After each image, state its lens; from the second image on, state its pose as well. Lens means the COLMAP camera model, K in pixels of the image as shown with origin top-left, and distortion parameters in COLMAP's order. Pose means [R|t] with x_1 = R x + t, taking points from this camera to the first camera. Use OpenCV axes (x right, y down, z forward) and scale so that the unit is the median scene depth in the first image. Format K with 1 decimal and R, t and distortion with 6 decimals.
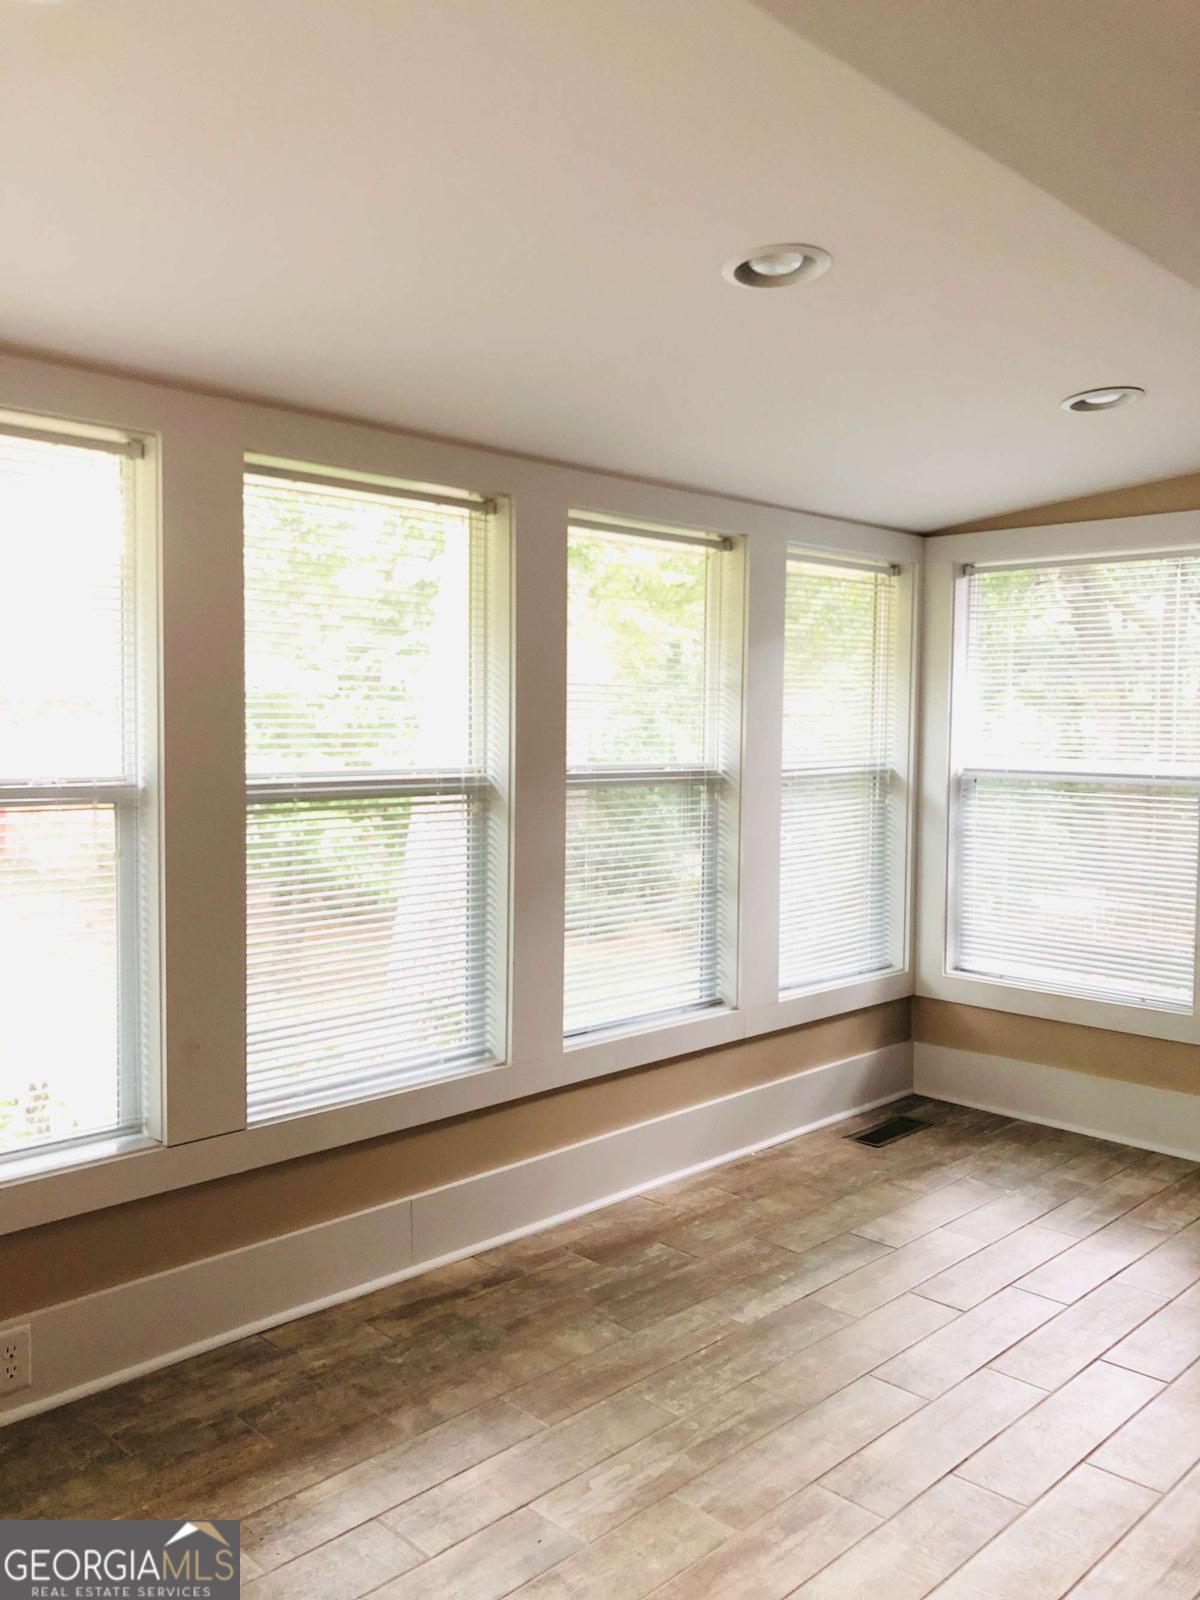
lens RADIAL K [[1316.6, 0, 595.1], [0, 1316.6, 787.4], [0, 0, 1]] dist [0.048651, -0.051911]
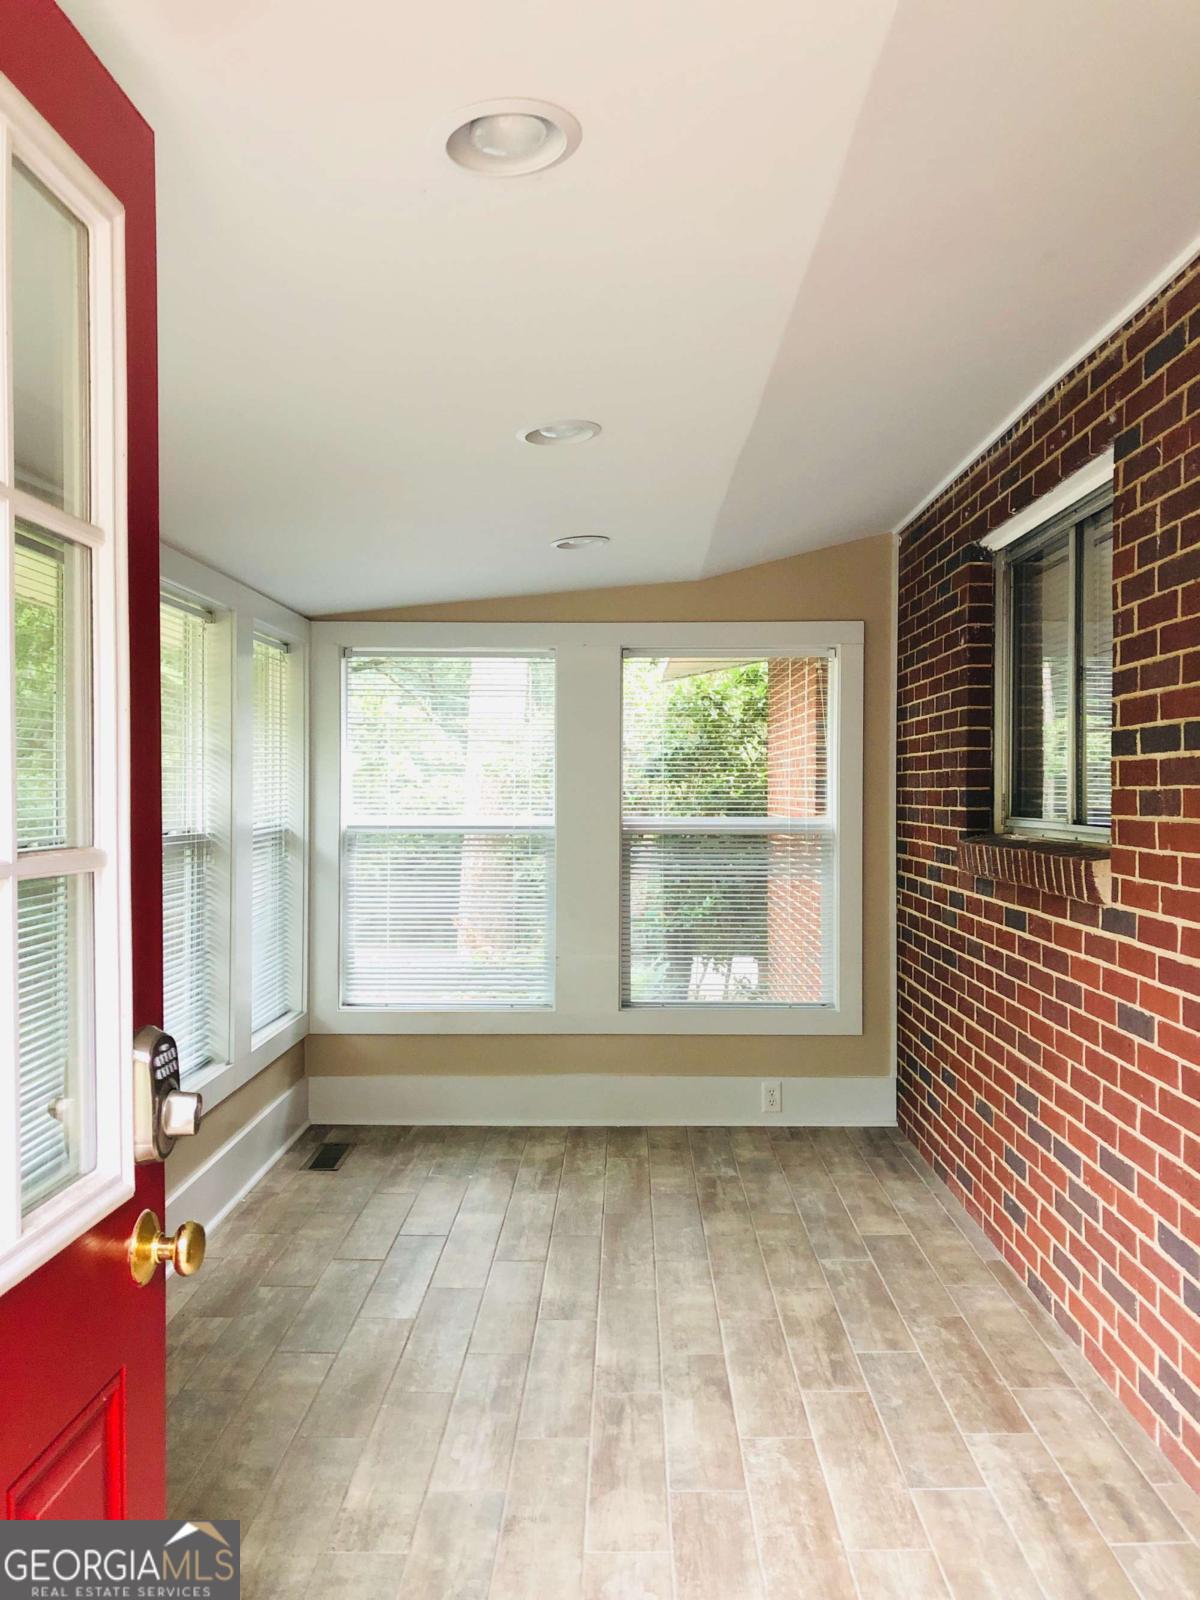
lens RADIAL K [[1316.6, 0, 594.3], [0, 1316.6, 810.1], [0, 0, 1]] dist [0.048651, -0.051911]
pose [[0.717365, -0.015232, 0.696531, -0.400065], [0.036912, 0.999188, -0.016165, -0.002998], [-0.695719, 0.037307, 0.717345, 0.047099]]
